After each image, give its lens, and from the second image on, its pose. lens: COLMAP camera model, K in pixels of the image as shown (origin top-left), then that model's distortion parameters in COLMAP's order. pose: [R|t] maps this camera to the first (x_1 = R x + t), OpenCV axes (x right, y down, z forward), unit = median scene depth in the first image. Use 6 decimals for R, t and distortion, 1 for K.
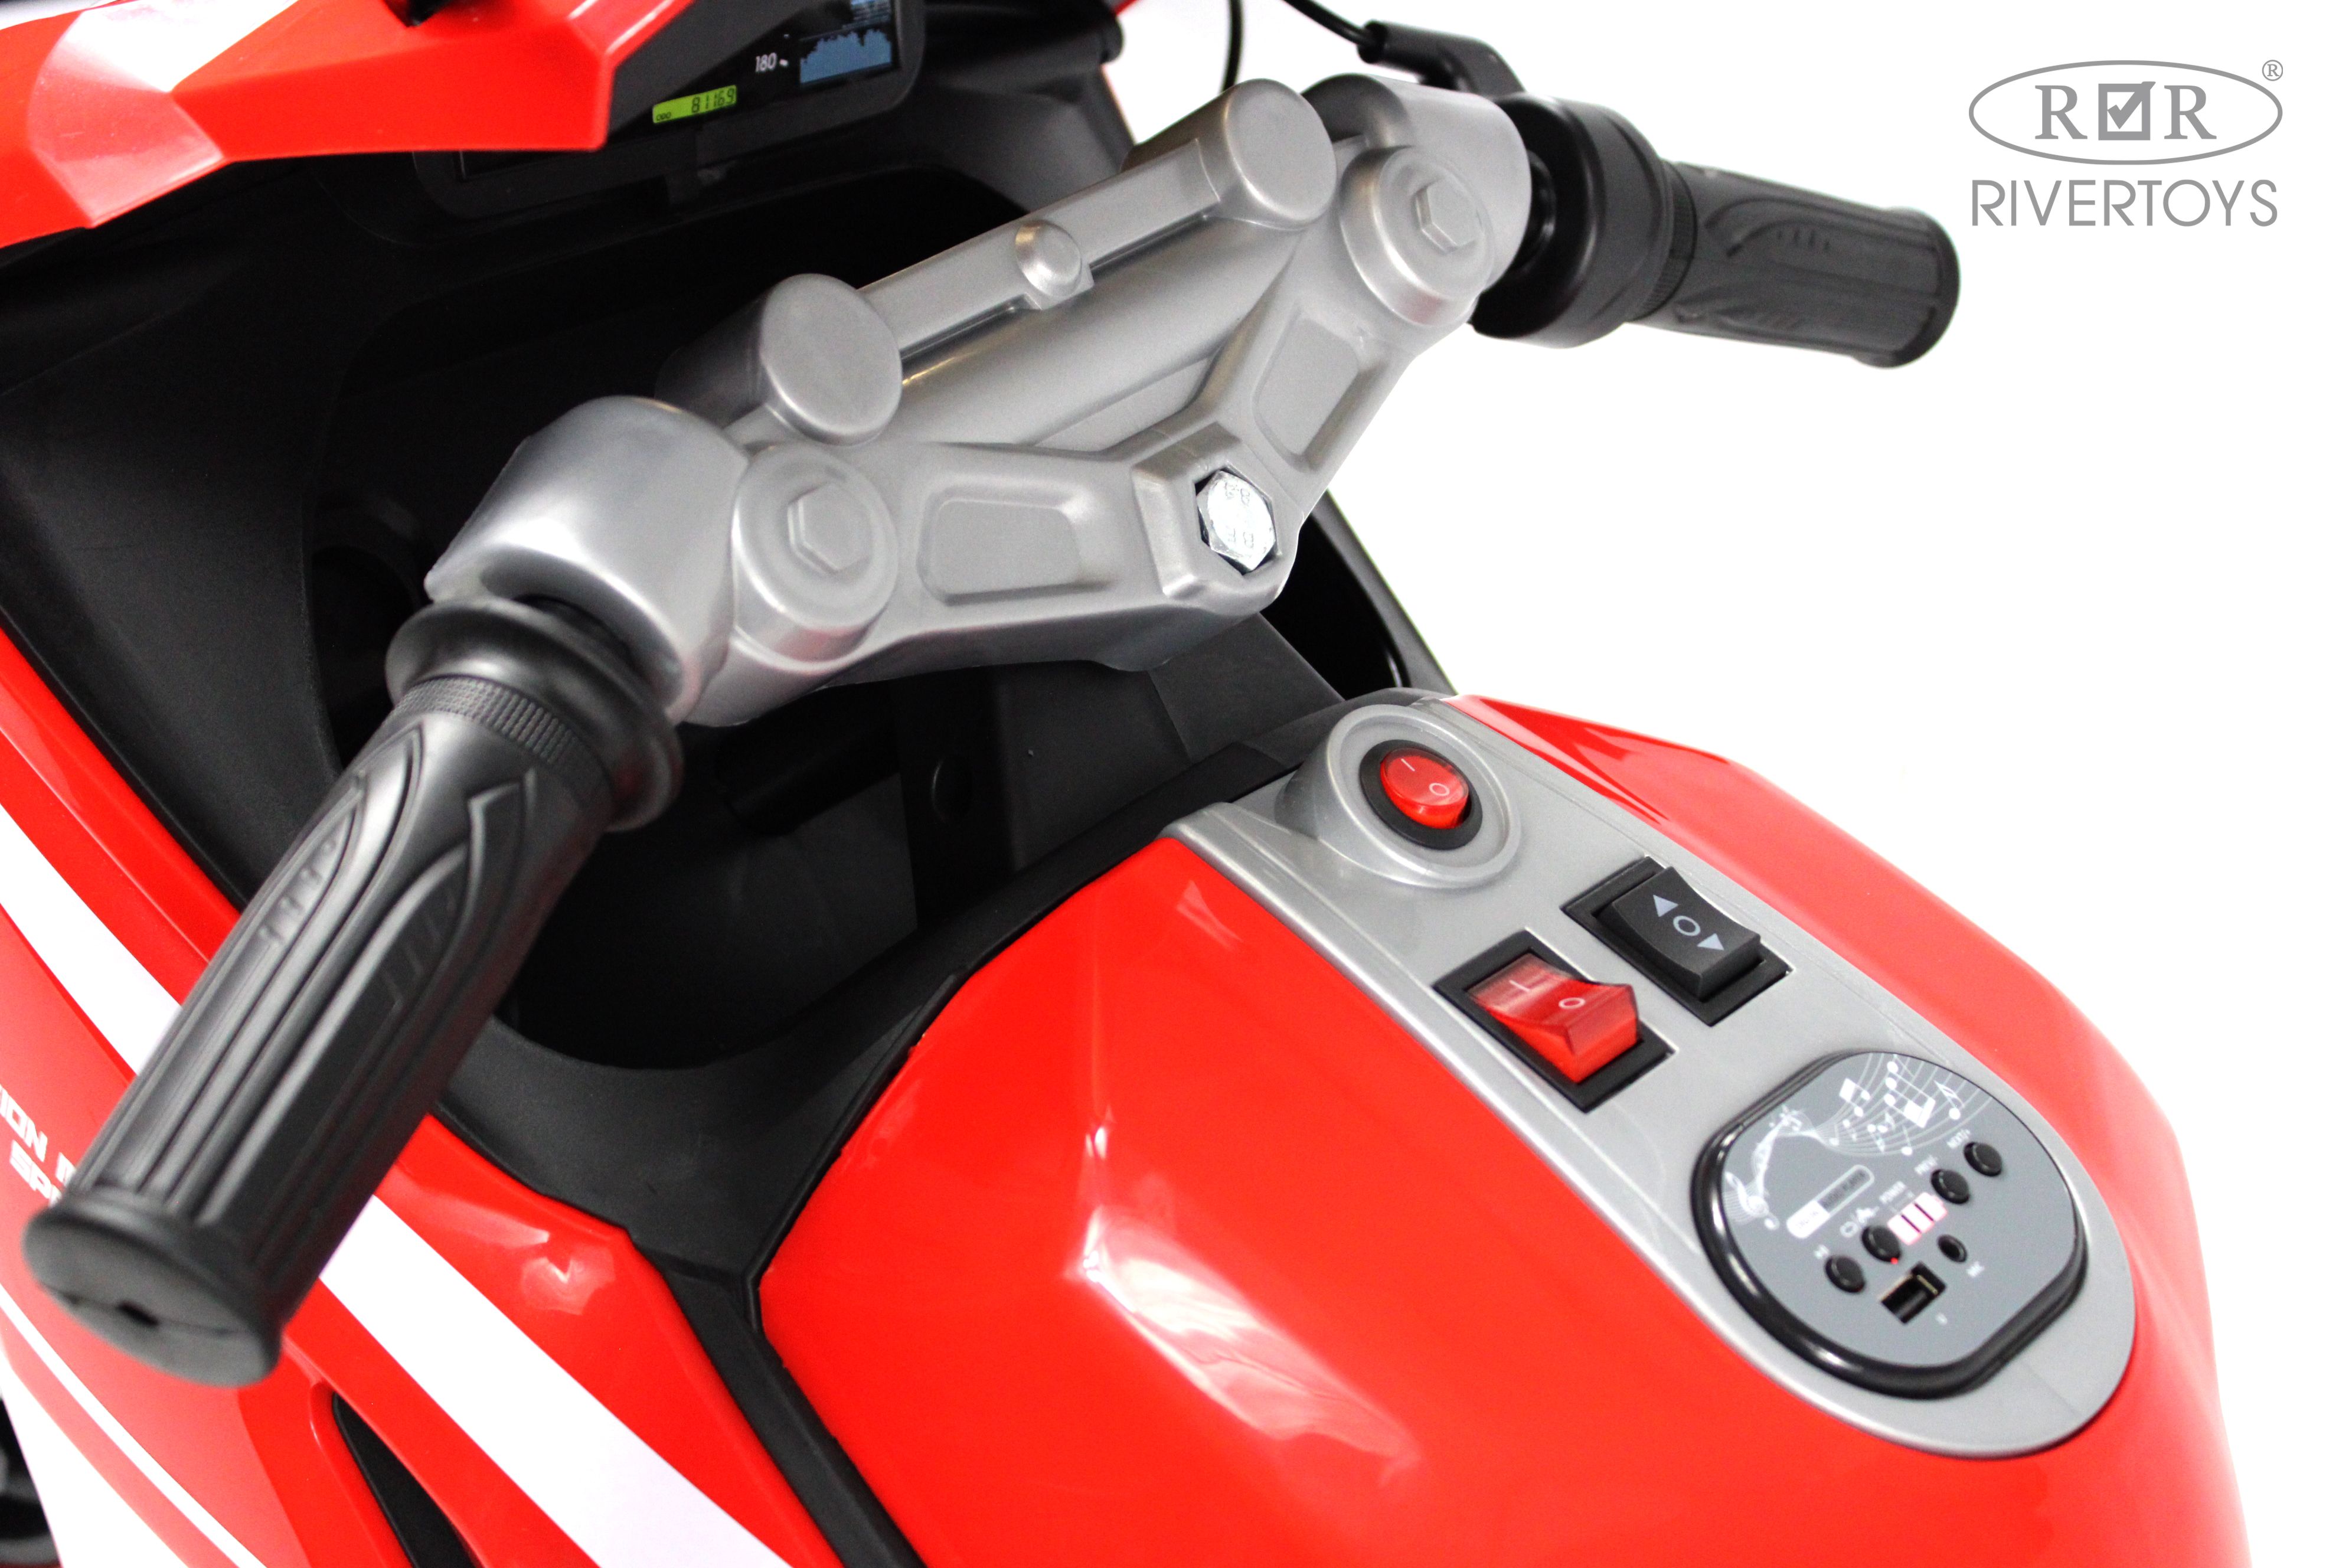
lens RADIAL K [[3741.5, 0, 1176.0], [0, 3741.5, 784.0], [0, 0, 1]] dist [-0.019718, -0.050743]
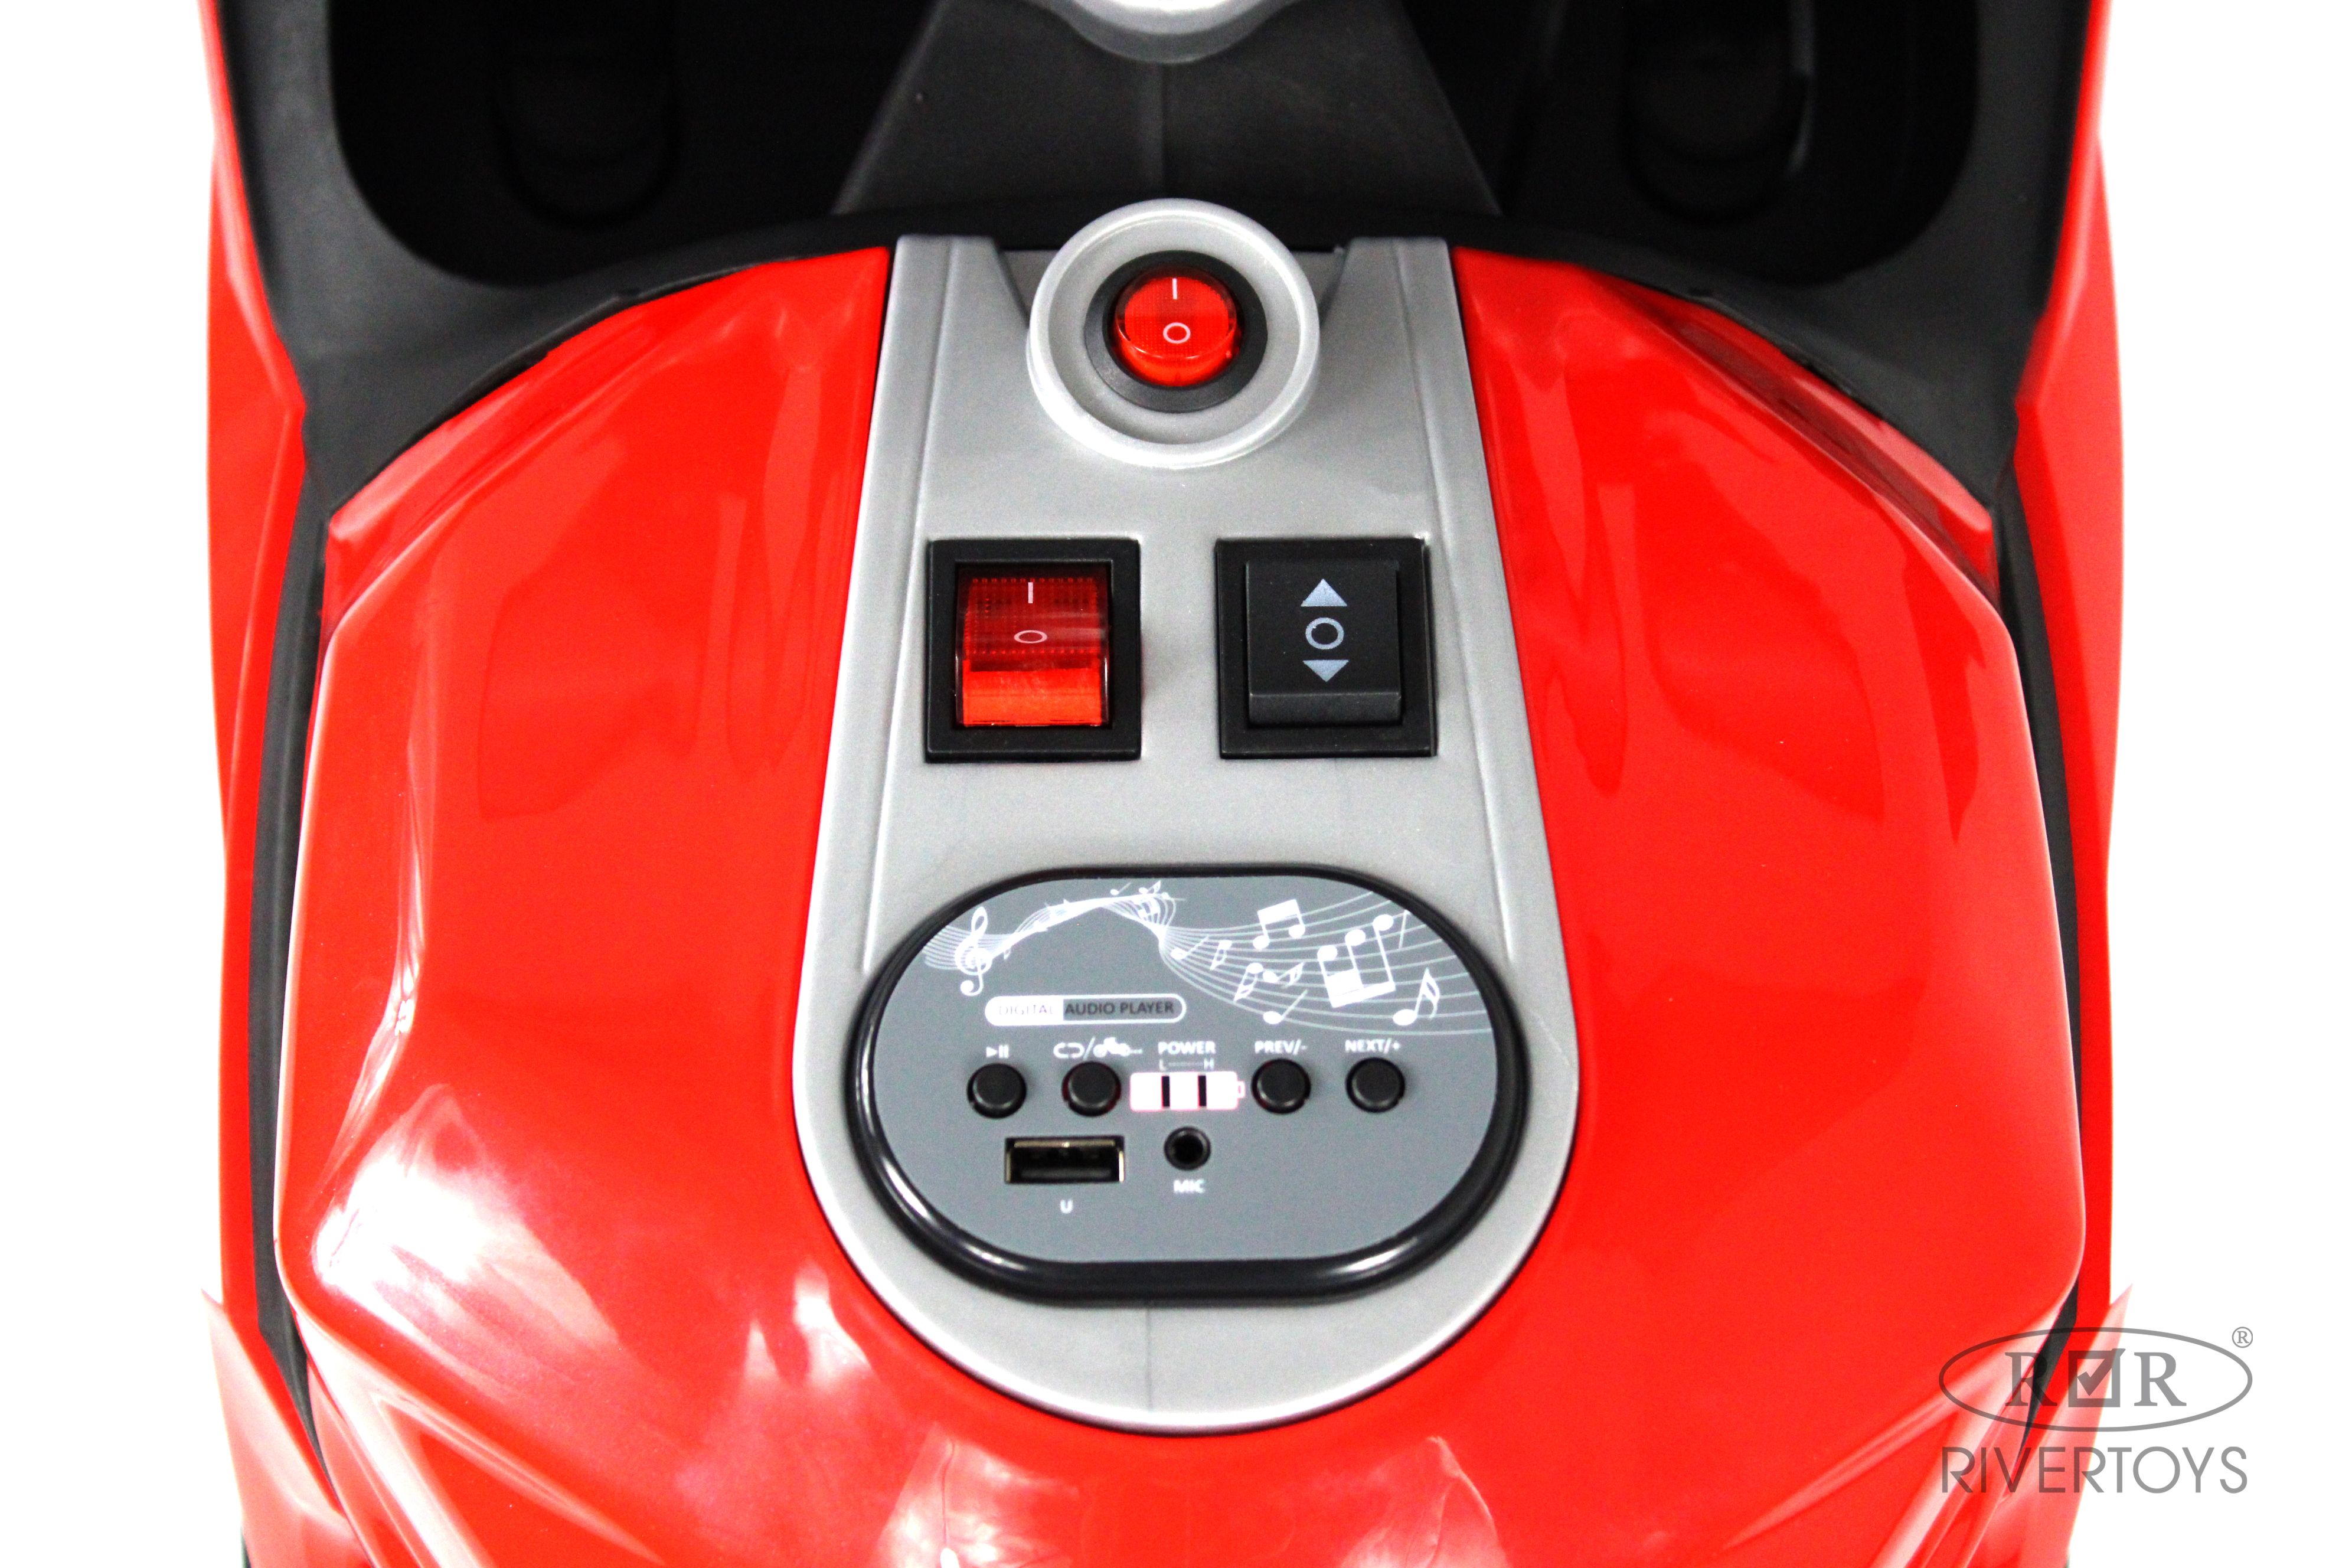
lens RADIAL K [[4995.0, 0, 1176.0], [0, 4995.0, 784.0], [0, 0, 1]] dist [0.041277, 0.169661]
pose [[0.642566, 0.451086, -0.619379, 0.766676], [-0.316828, 0.892422, 0.321251, -0.251678], [0.697659, -0.010189, 0.716357, 0.277657]]
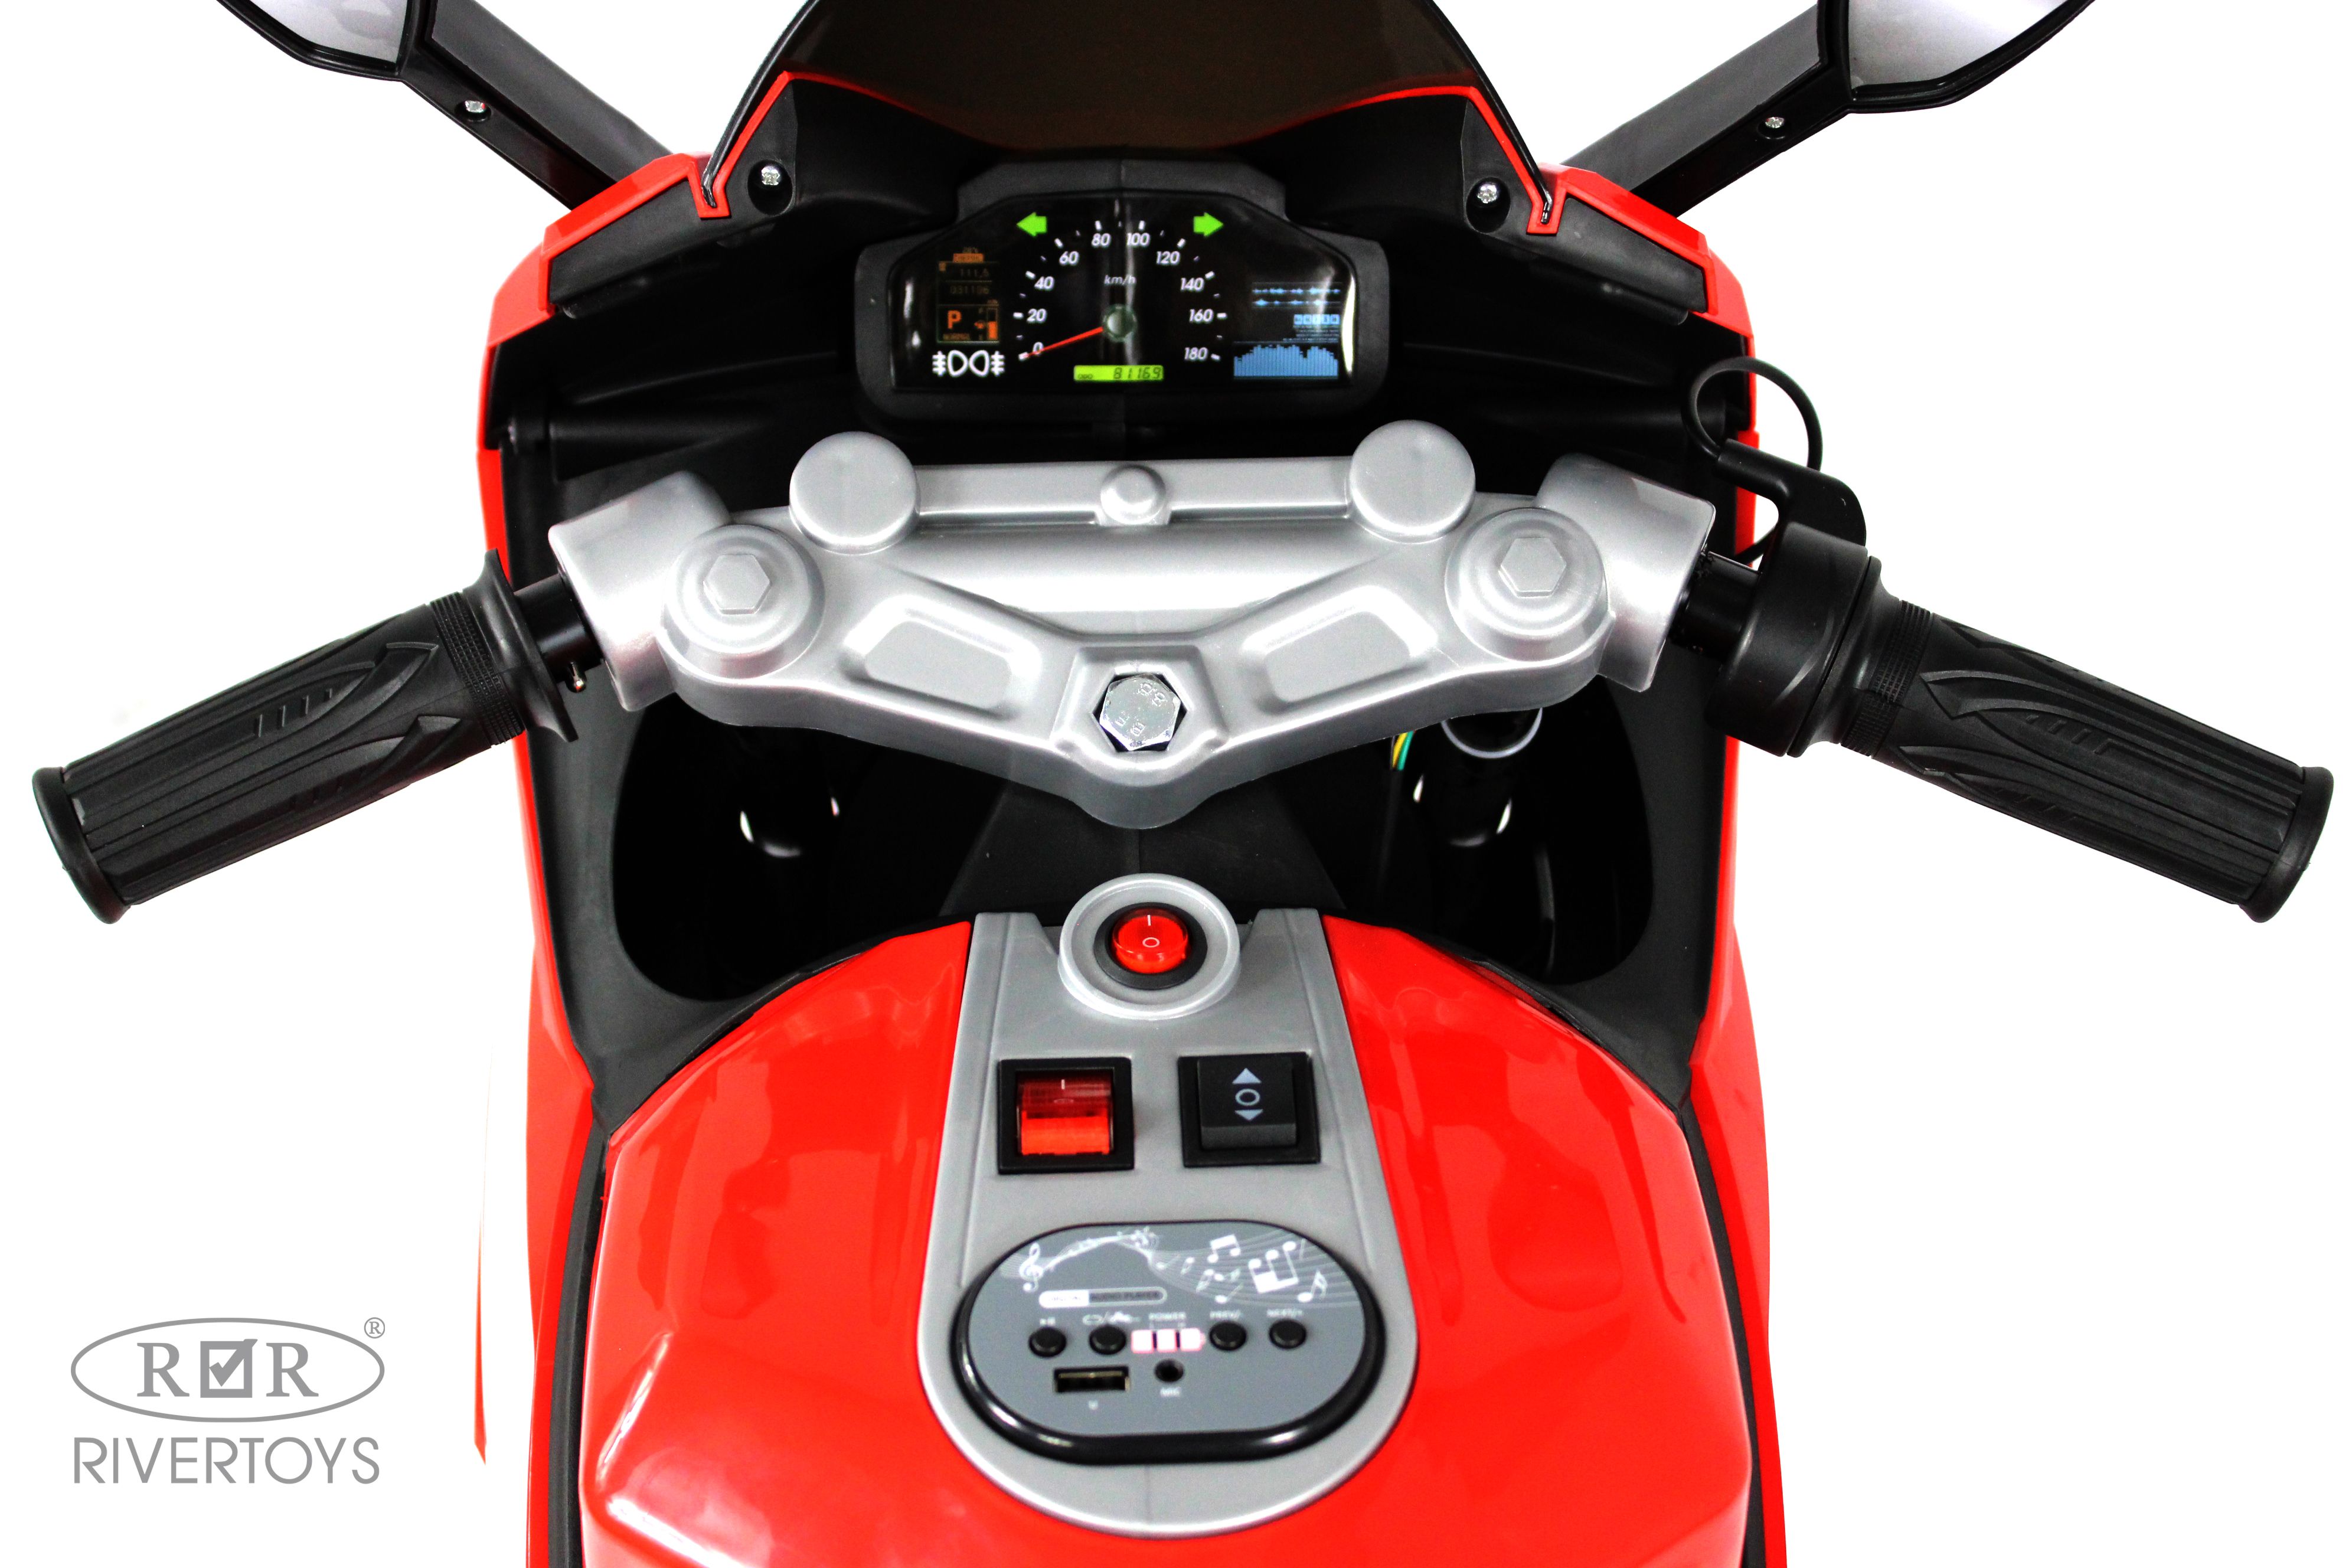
lens RADIAL K [[3951.5, 0, 1176.0], [0, 3951.5, 784.0], [0, 0, 1]] dist [0.035153, 0.026829]
pose [[0.655208, 0.190435, -0.731052, 1.047964], [-0.295442, 0.955227, -0.015959, -0.031211], [0.695282, 0.226440, 0.682135, 0.111223]]
